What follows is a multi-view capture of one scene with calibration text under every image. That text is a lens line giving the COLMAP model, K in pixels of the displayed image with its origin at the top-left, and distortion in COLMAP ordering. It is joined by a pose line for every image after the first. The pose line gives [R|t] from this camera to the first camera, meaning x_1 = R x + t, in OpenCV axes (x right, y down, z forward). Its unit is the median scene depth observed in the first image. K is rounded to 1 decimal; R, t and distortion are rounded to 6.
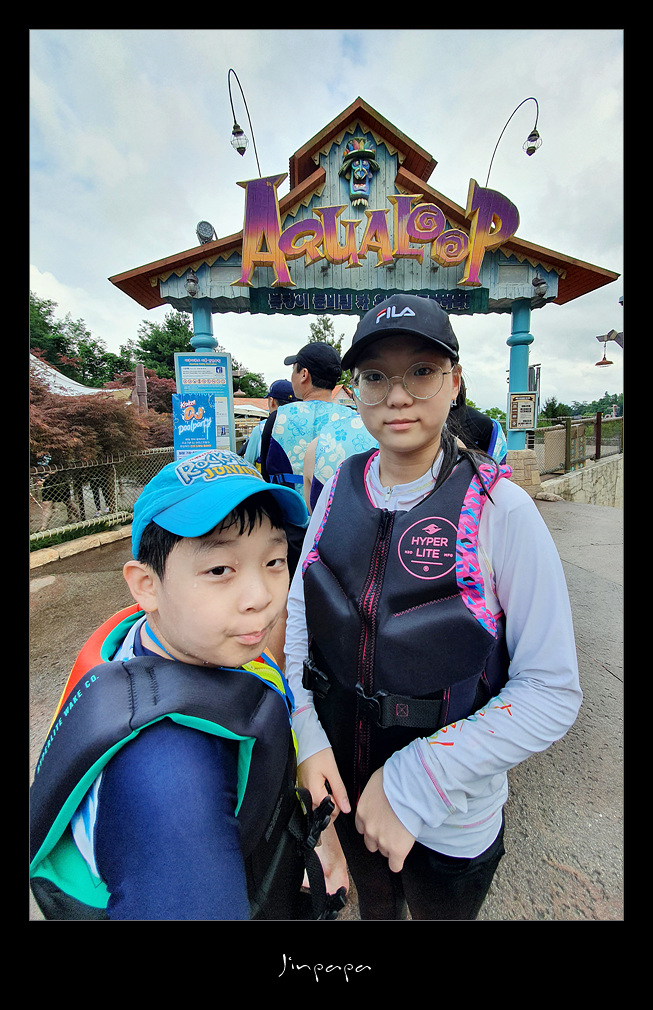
lens RADIAL K [[364.3, 0, 329.0], [0, 364.3, 478.3], [0, 0, 1]] dist [0.017111, -0.001676]
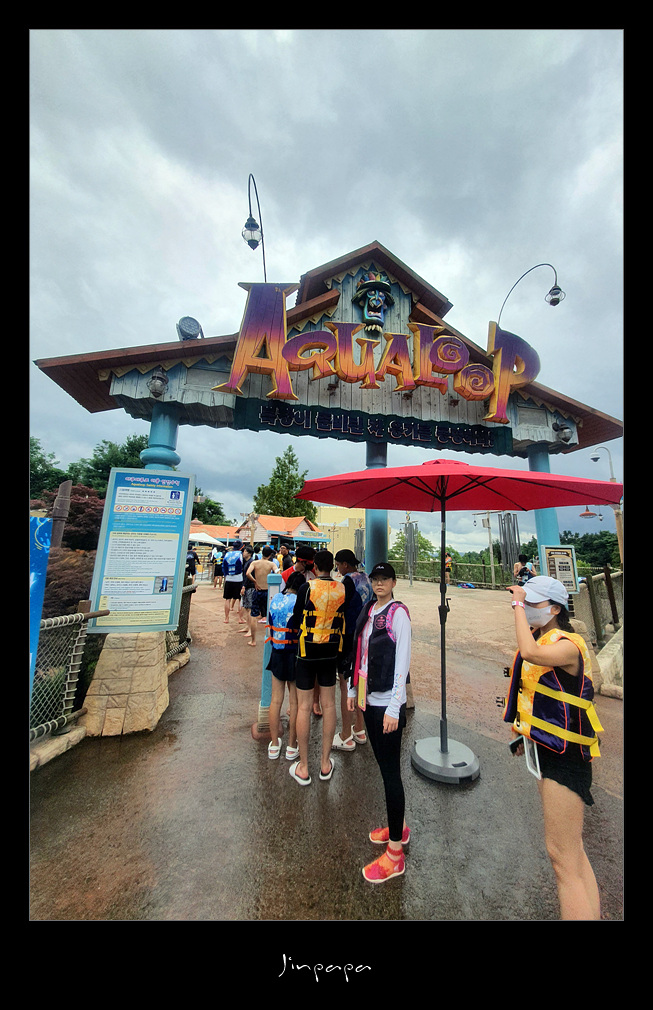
lens RADIAL K [[364.3, 0, 337.0], [0, 364.3, 476.0], [0, 0, 1]] dist [0.017111, -0.001676]
pose [[0.988853, 0.073584, 0.129442, -0.095591], [-0.023141, 0.934738, -0.354583, -0.096199], [-0.147086, 0.347635, 0.926021, 0.316073]]
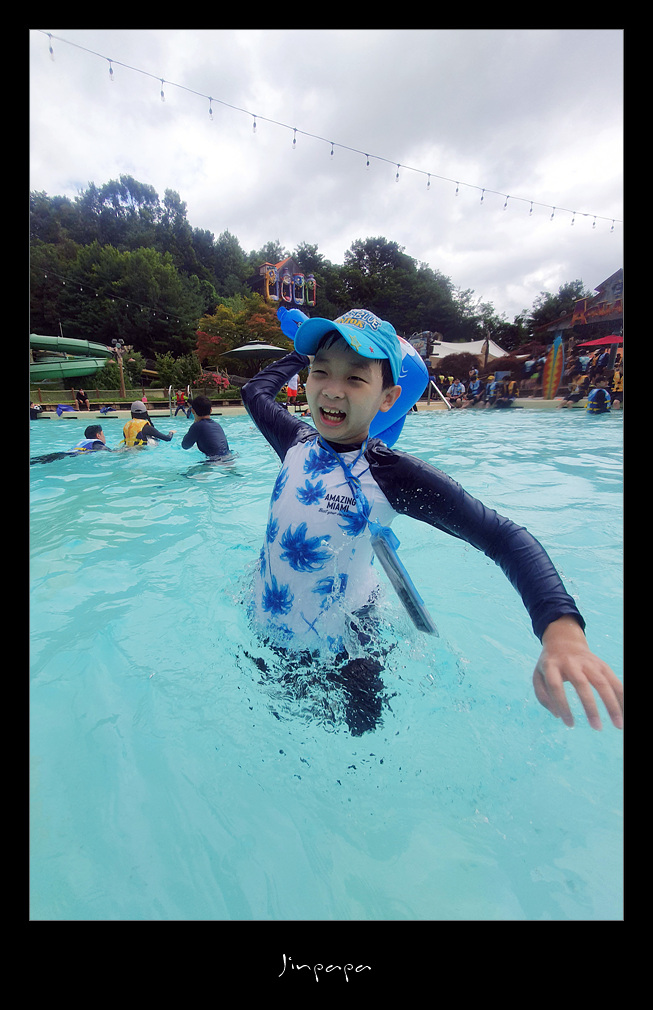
lens RADIAL K [[364.3, 0, 272.9], [0, 364.3, 487.2], [0, 0, 1]] dist [0.017111, -0.001676]
pose [[0.520087, 0.212723, -0.827199, 1.734041], [-0.106101, 0.977078, 0.184557, 0.770616], [0.847497, -0.008219, 0.530736, -3.788267]]
